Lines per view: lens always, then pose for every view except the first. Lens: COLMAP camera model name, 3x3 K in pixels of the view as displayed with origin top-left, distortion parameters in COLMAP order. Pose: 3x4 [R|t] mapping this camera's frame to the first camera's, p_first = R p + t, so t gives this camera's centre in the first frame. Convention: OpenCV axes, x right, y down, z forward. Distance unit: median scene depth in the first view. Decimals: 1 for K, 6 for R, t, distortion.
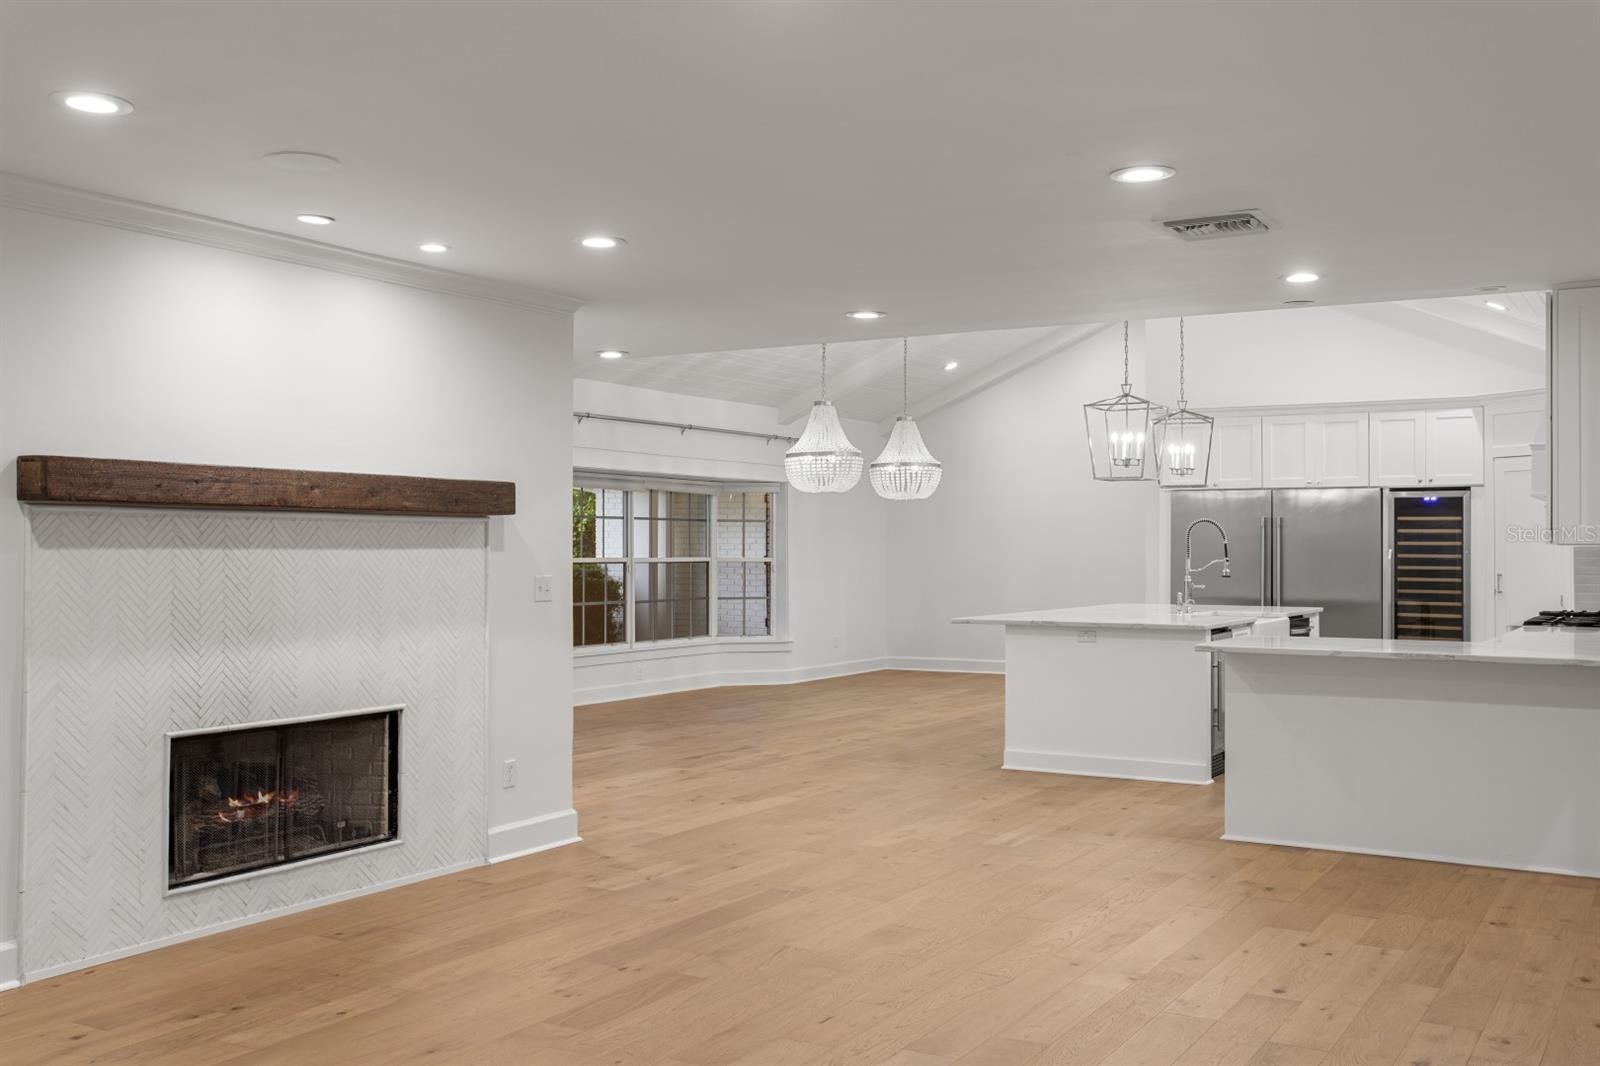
lens RADIAL K [[1530.6, 0, 800.0], [0, 1530.6, 533.0], [0, 0, 1]] dist [0.005136, 0.012617]
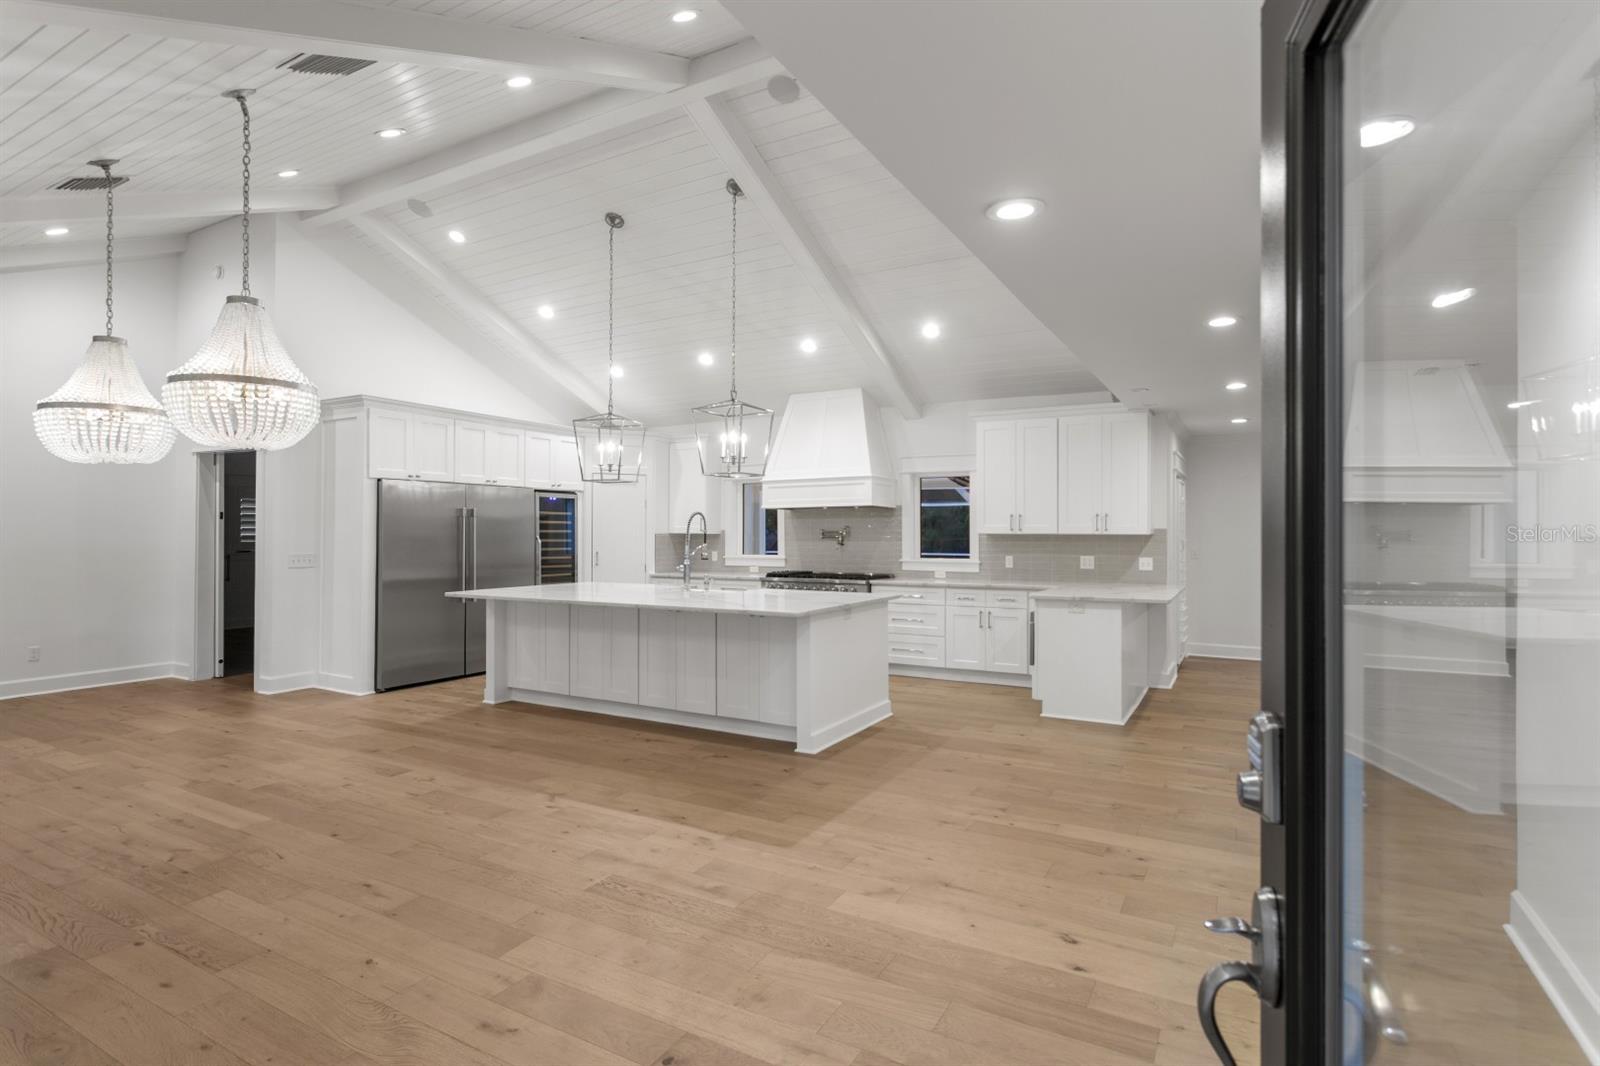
lens RADIAL K [[798.0, 0, 796.2], [0, 798.0, 529.4], [0, 0, 1]] dist [0.002824, 0.002297]
pose [[-0.008914, 0.002261, 0.999958, -0.336918], [-0.009732, 0.999950, -0.002348, 0.005156], [-0.999913, -0.009752, -0.008891, 0.861109]]
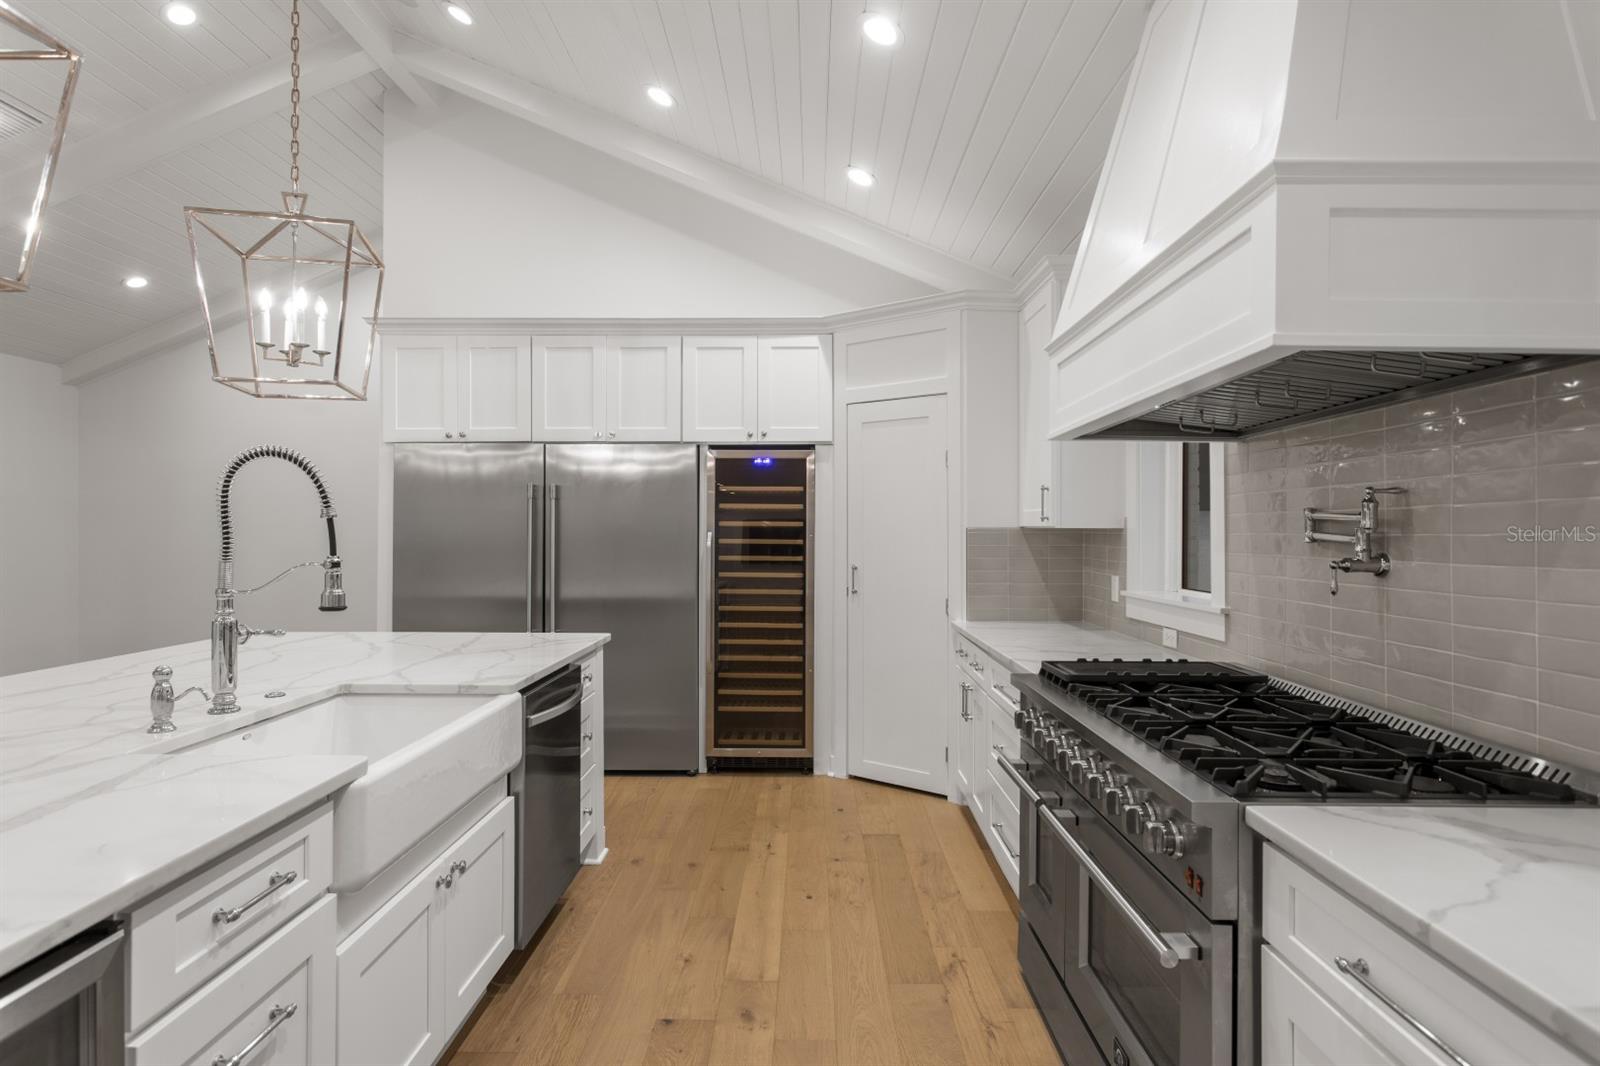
lens RADIAL K [[826.5, 0, 800.0], [0, 826.5, 533.0], [0, 0, 1]] dist [-0.011384, 0.000258]
pose [[0.869106, -0.002088, 0.494621, 0.257819], [-0.003526, 0.999940, 0.010417, 0.007631], [-0.494613, -0.010798, 0.869046, 0.717289]]
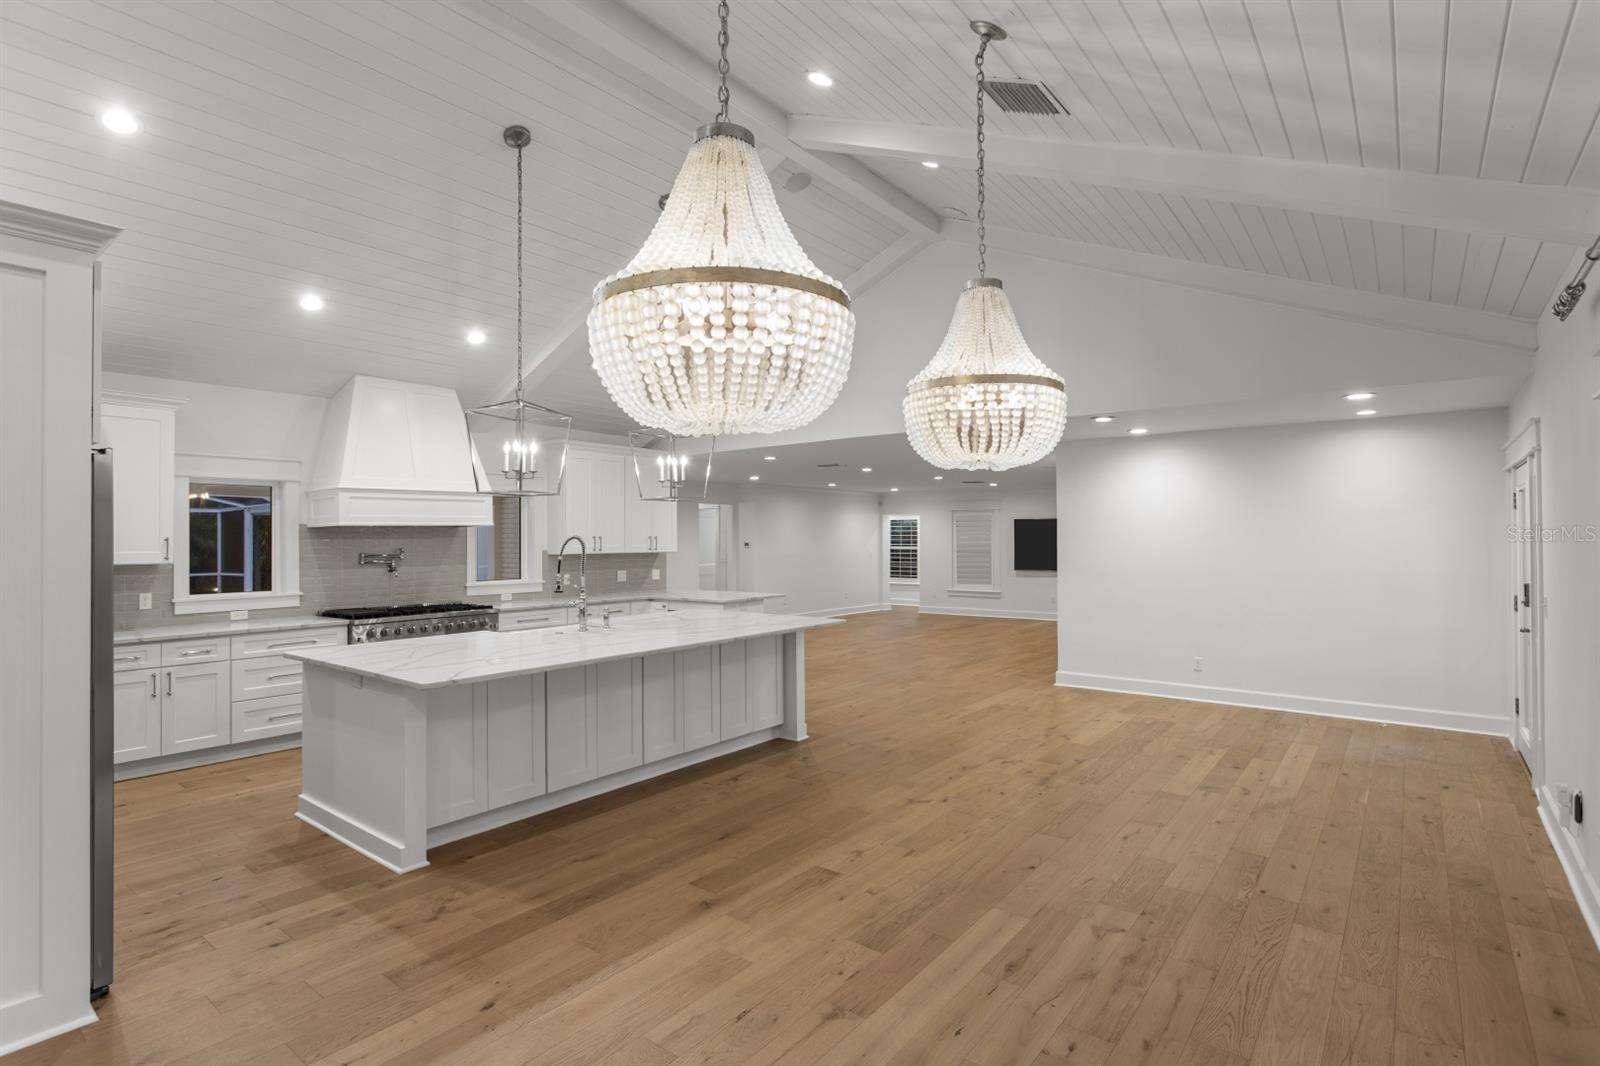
lens RADIAL K [[782.9, 0, 800.0], [0, 782.9, 533.0], [0, 0, 1]] dist [-0.013542, 0.007900]
pose [[-0.990585, 0.005527, 0.136790, 0.044201], [0.003342, 0.999863, -0.016198, -0.001538], [-0.136861, -0.015588, -0.990468, 1.382184]]
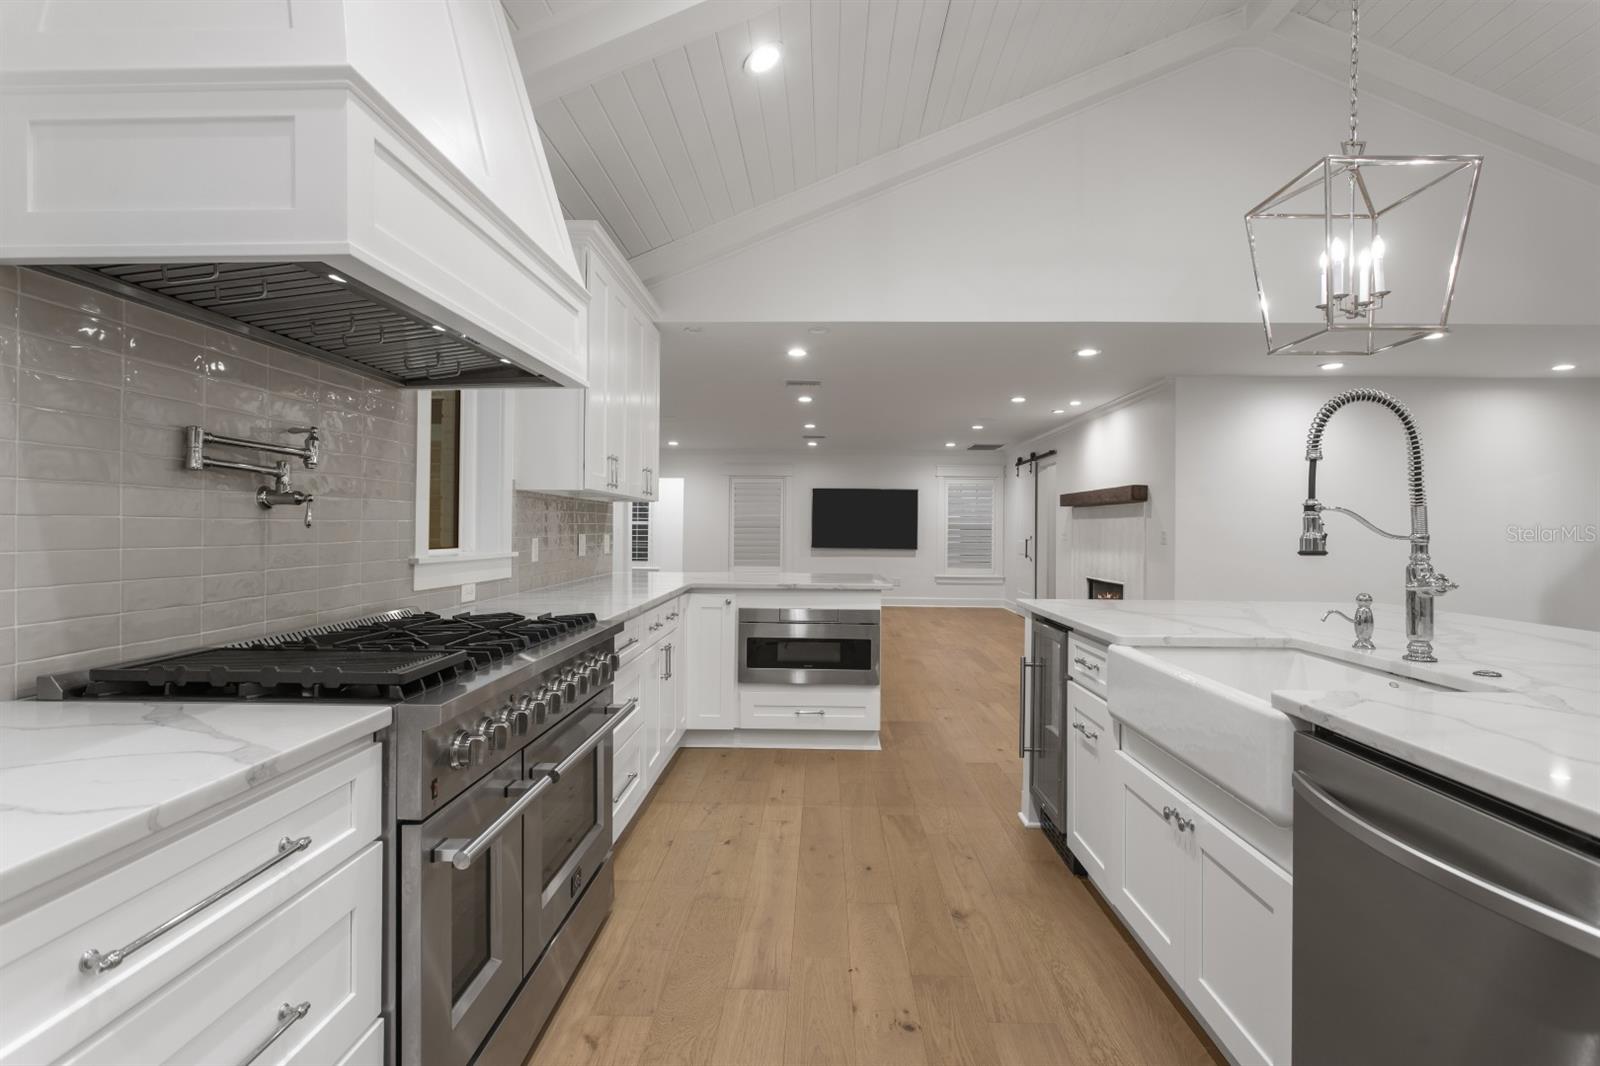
lens RADIAL K [[798.0, 0, 796.2], [0, 798.0, 529.4], [0, 0, 1]] dist [0.002824, 0.002297]
pose [[-0.876477, -0.009761, -0.481345, 0.436433], [-0.006686, 0.999945, -0.008102, 0.023522], [0.481398, -0.003882, -0.876494, 1.018937]]
